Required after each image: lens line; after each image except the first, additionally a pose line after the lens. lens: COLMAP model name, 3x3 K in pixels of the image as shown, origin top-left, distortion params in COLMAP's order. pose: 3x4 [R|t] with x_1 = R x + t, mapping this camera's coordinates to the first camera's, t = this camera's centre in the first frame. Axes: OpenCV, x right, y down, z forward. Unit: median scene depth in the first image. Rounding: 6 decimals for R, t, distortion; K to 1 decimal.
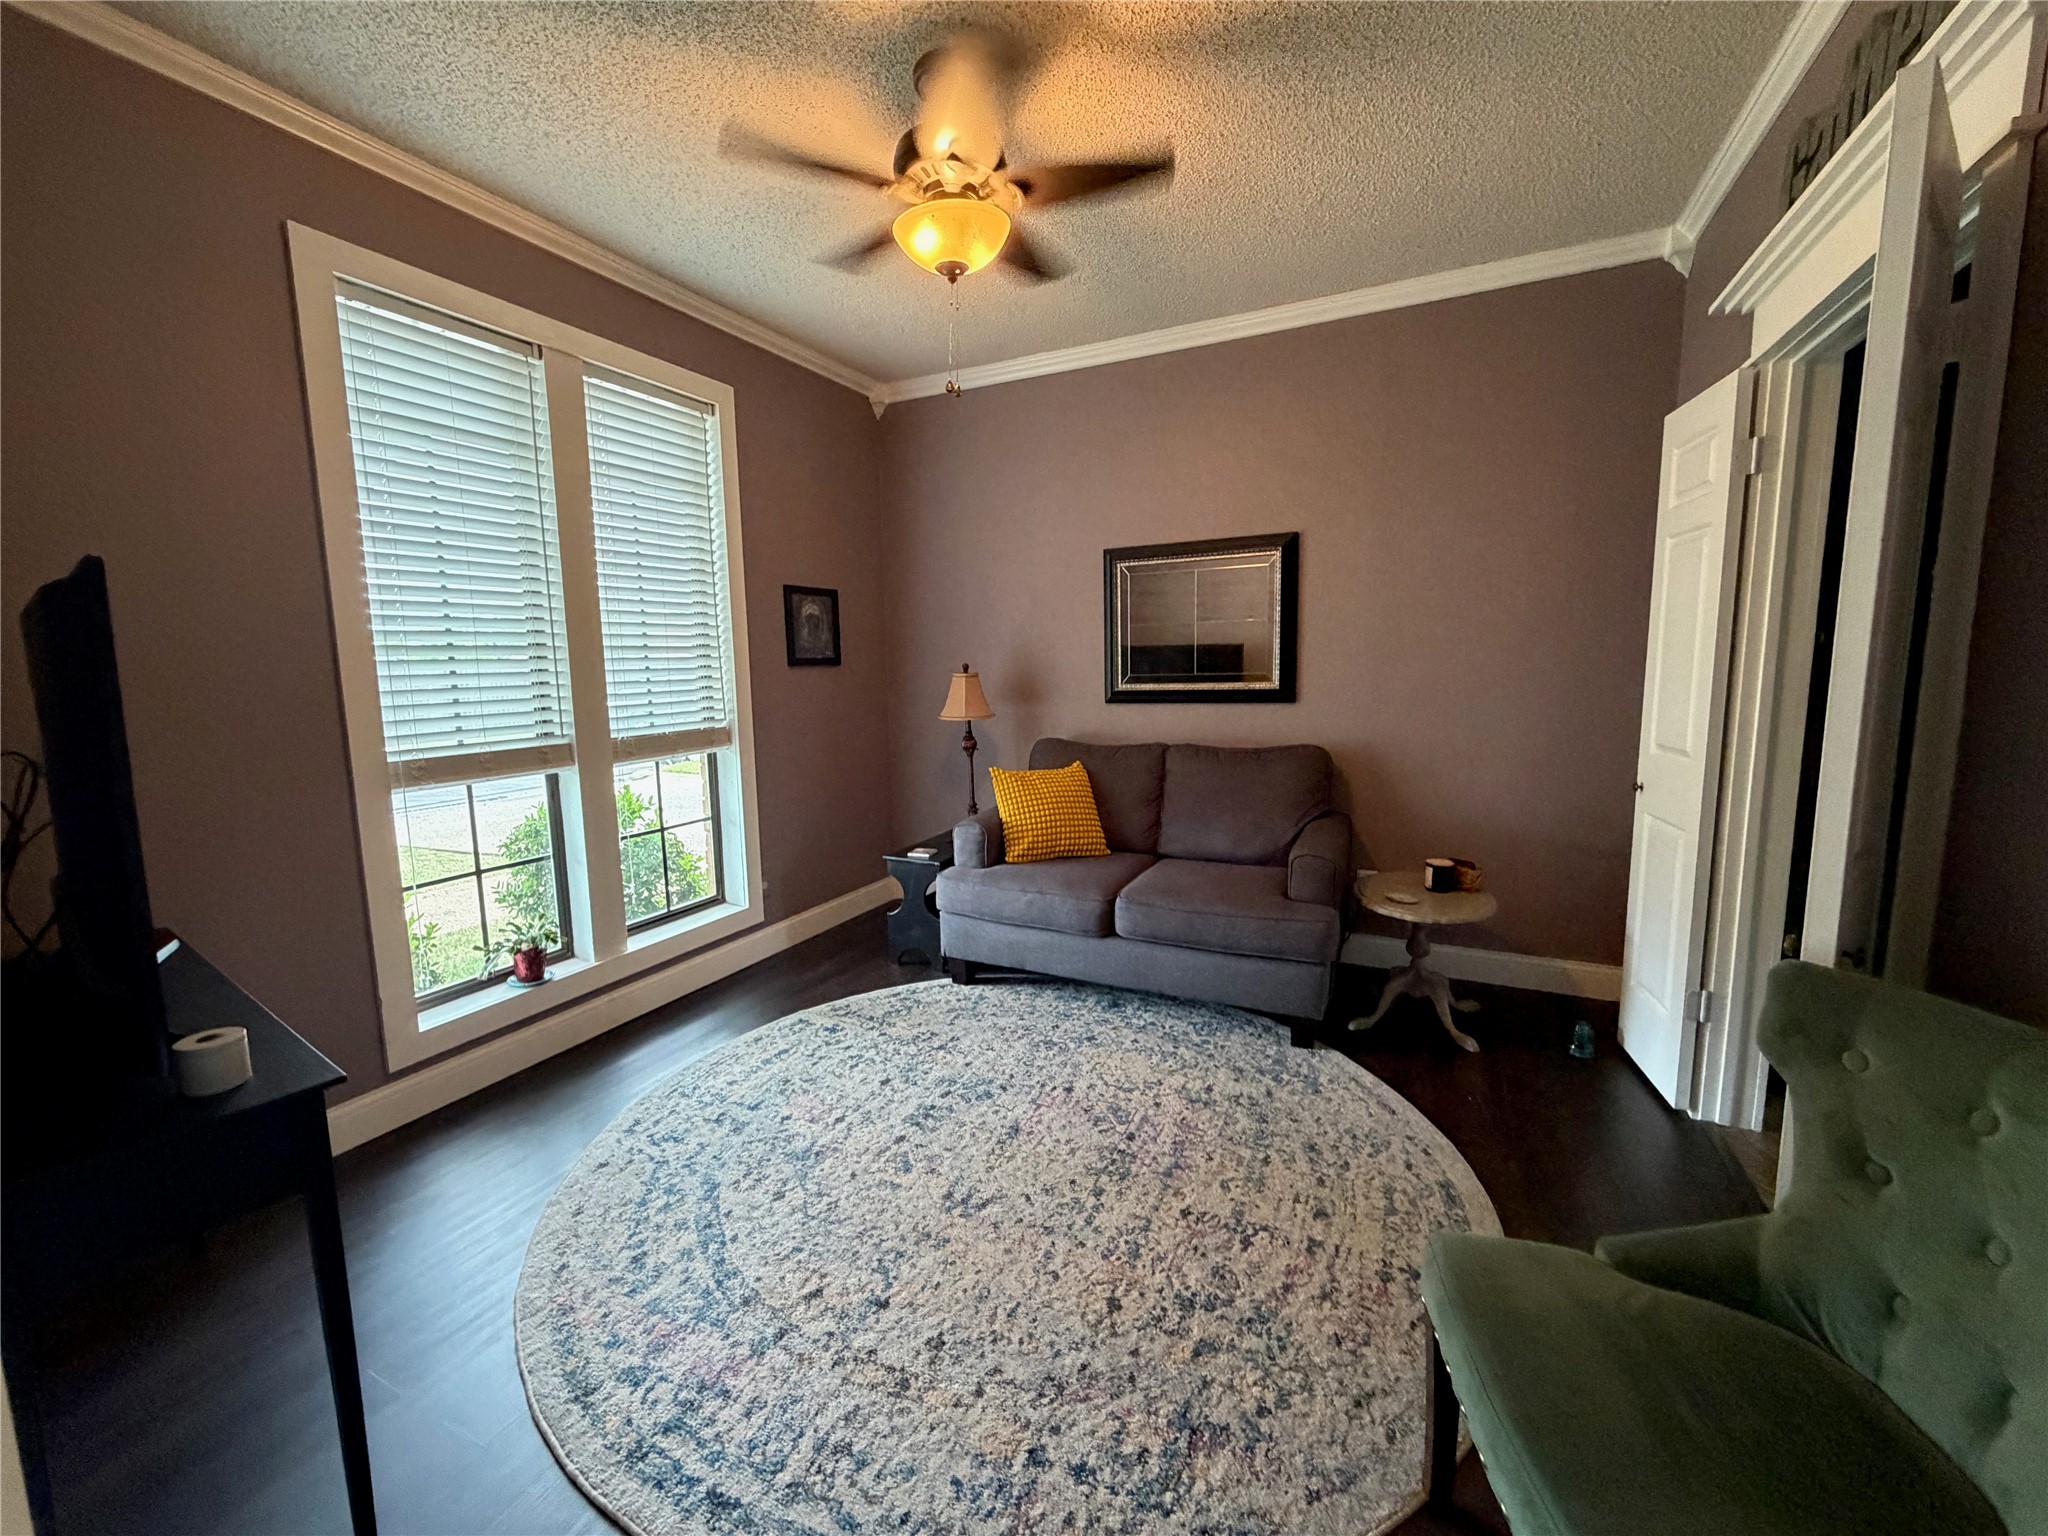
lens RADIAL K [[813.3, 0, 1024.9], [0, 813.3, 765.5], [0, 0, 1]] dist [0.002038, -0.000399]
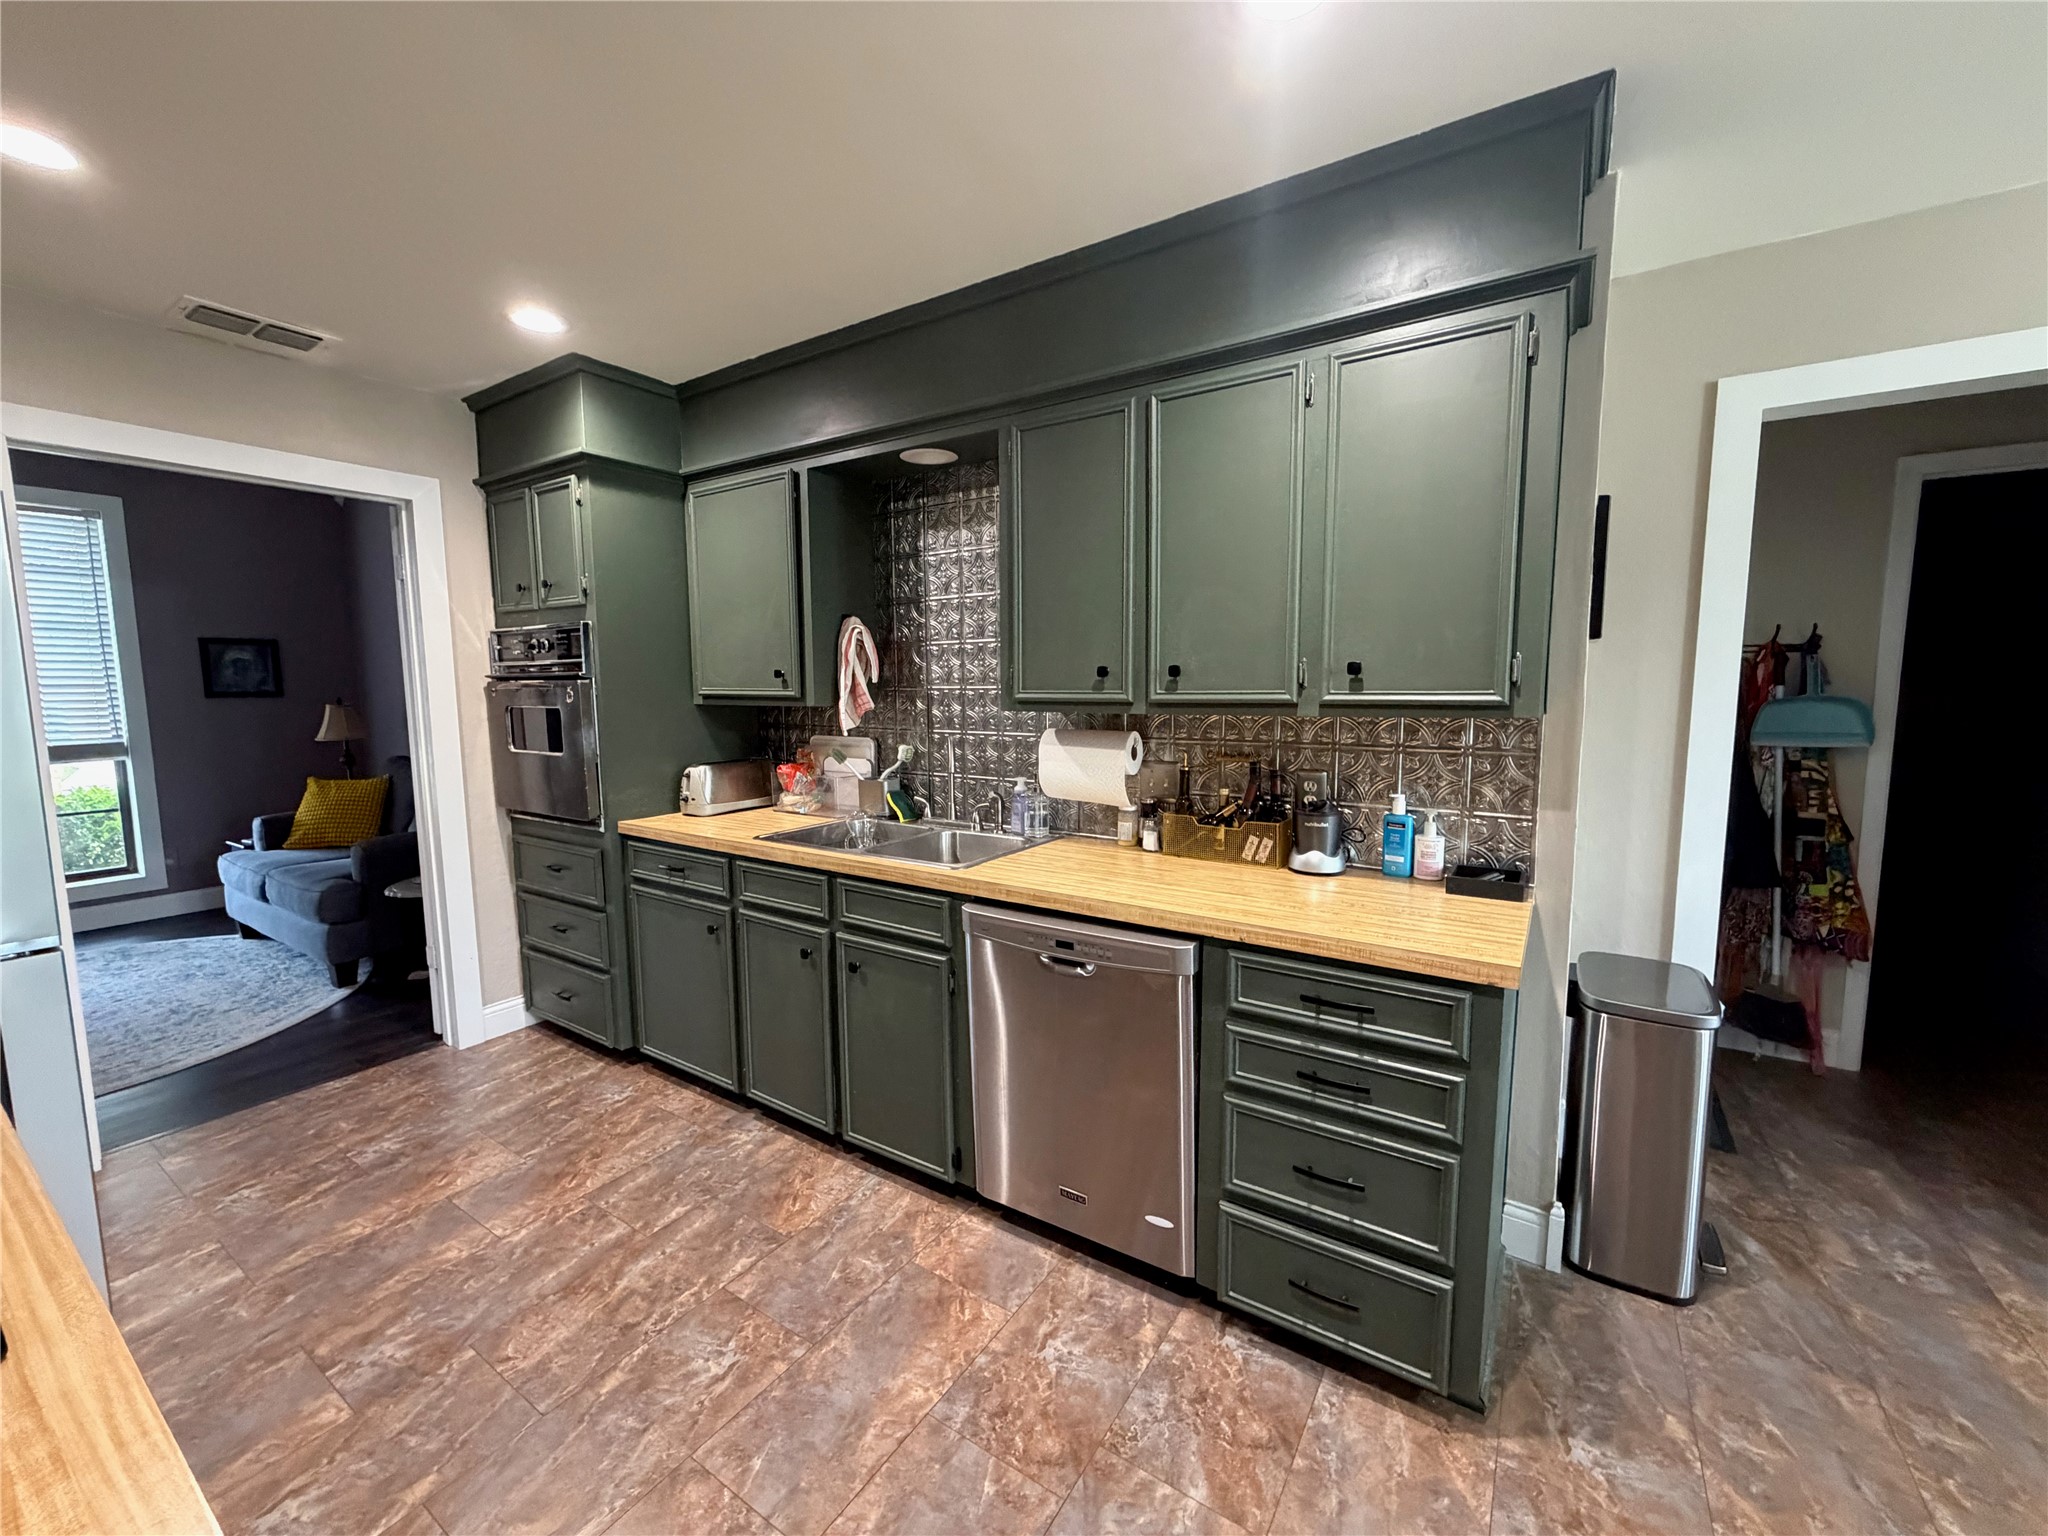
lens RADIAL K [[813.3, 0, 1022.2], [0, 813.3, 765.7], [0, 0, 1]] dist [0.002038, -0.000399]
pose [[0.991681, 0.023100, -0.126632, 1.360473], [-0.026451, 0.999341, -0.024846, -0.014810], [0.125974, 0.027989, 0.991639, -0.173880]]
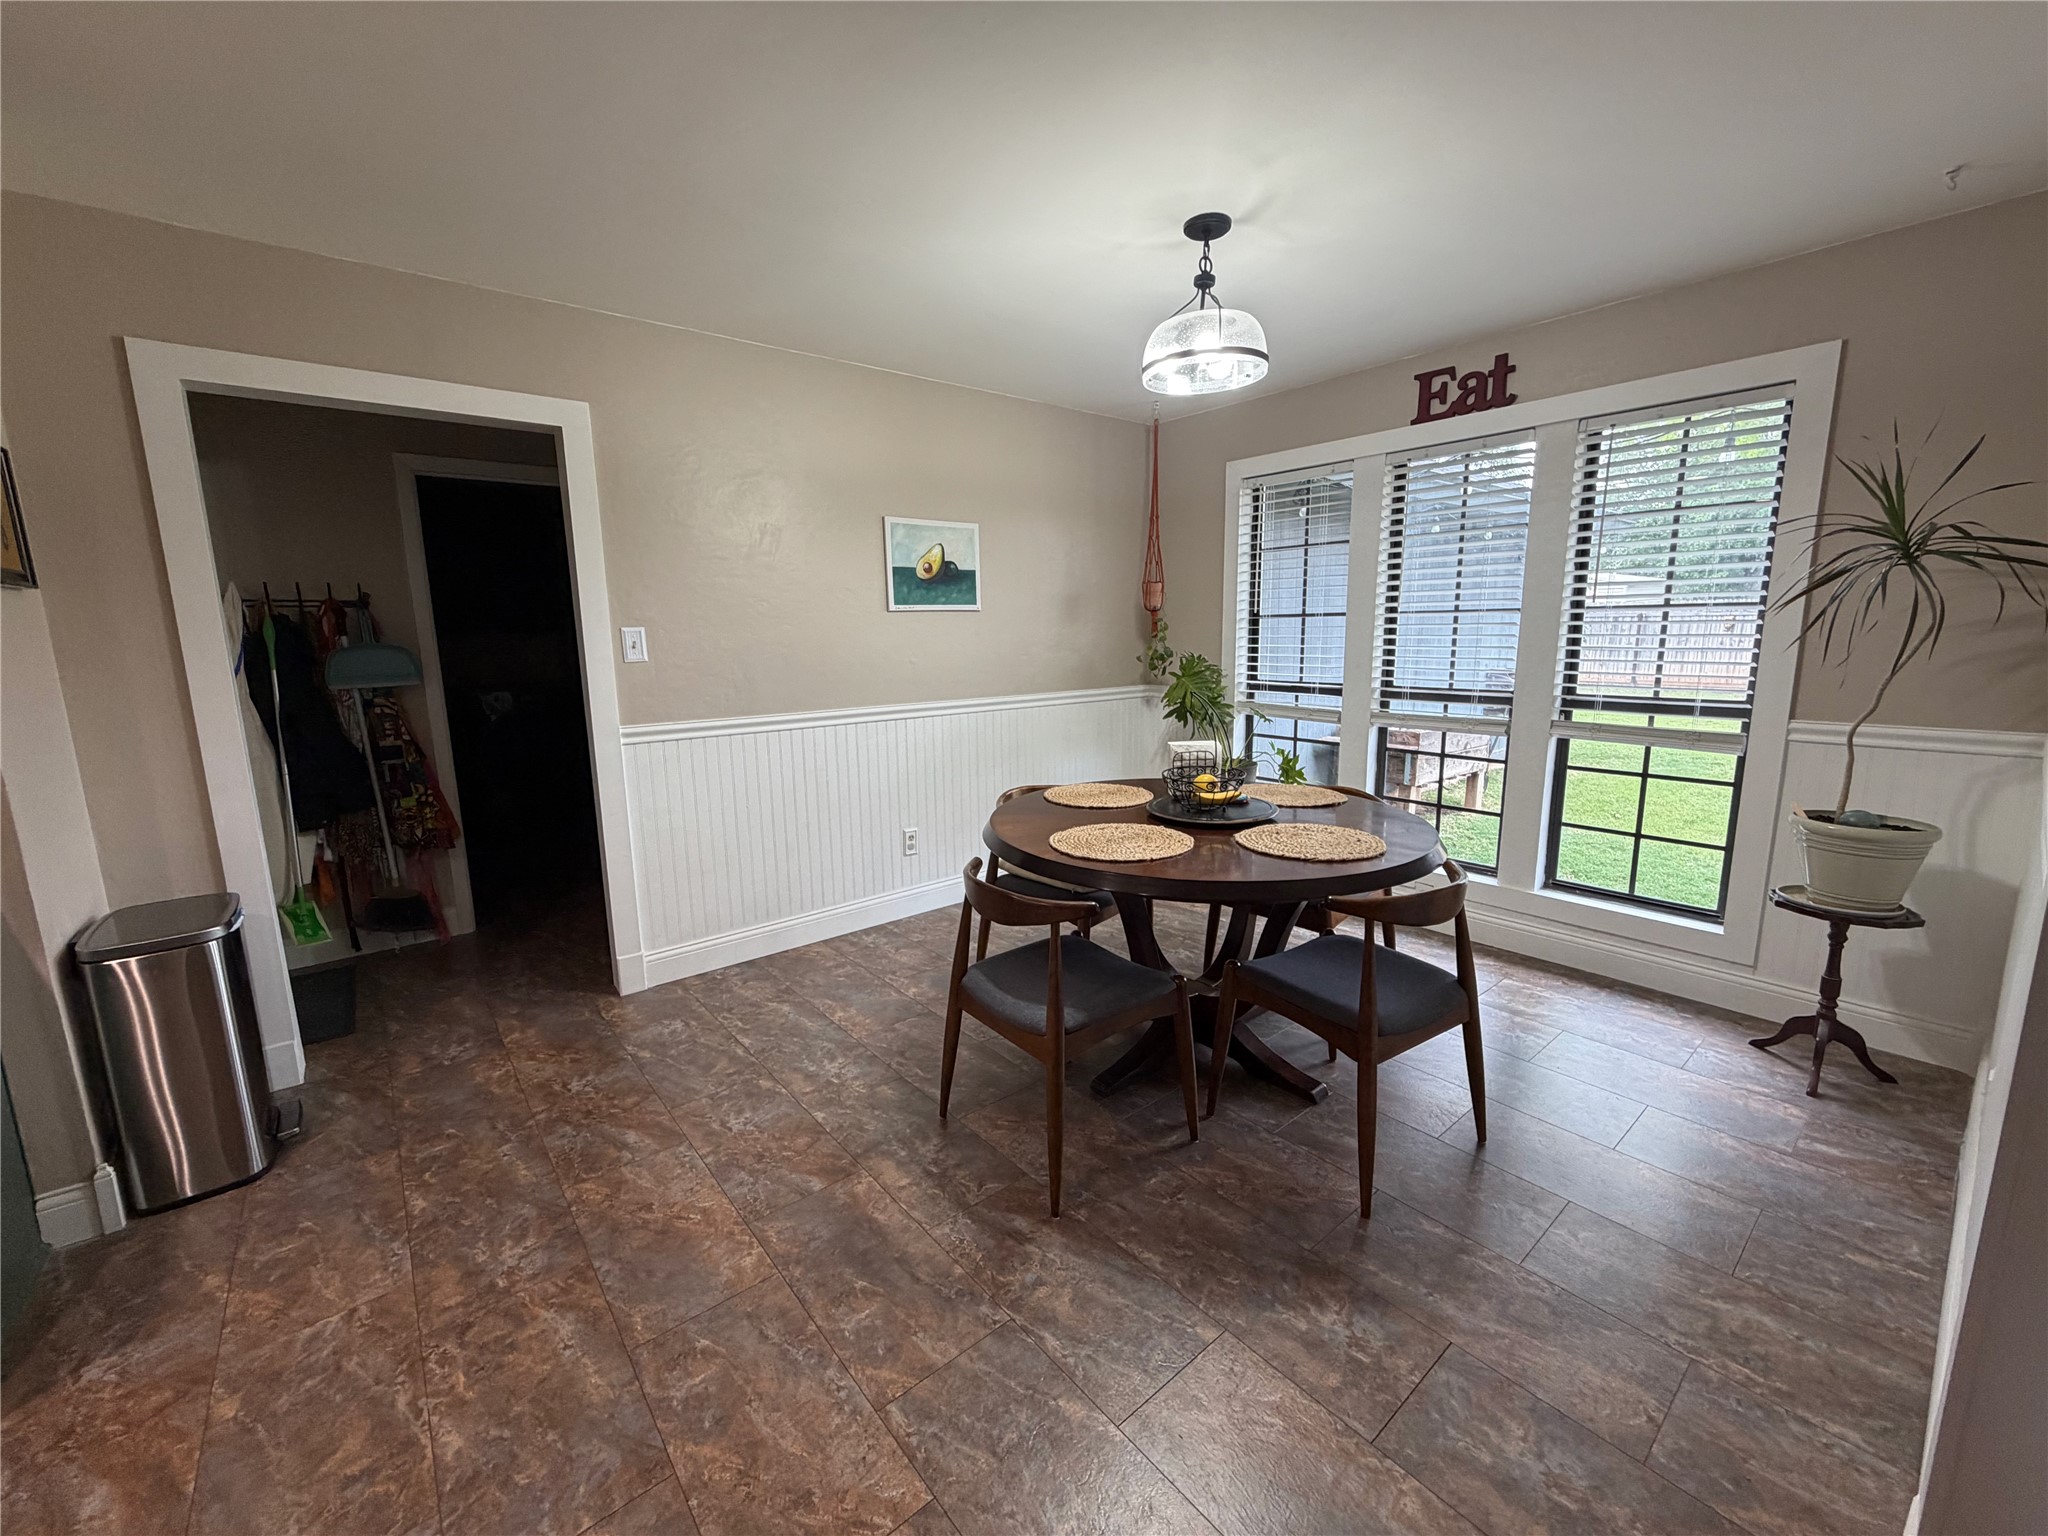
lens RADIAL K [[813.3, 0, 1023.9], [0, 813.3, 764.0], [0, 0, 1]] dist [0.002038, -0.000399]
pose [[0.417849, -0.139909, 0.897679, 1.434077], [0.128502, 0.987239, 0.094053, 0.012048], [-0.899383, 0.076053, 0.430496, -0.316974]]
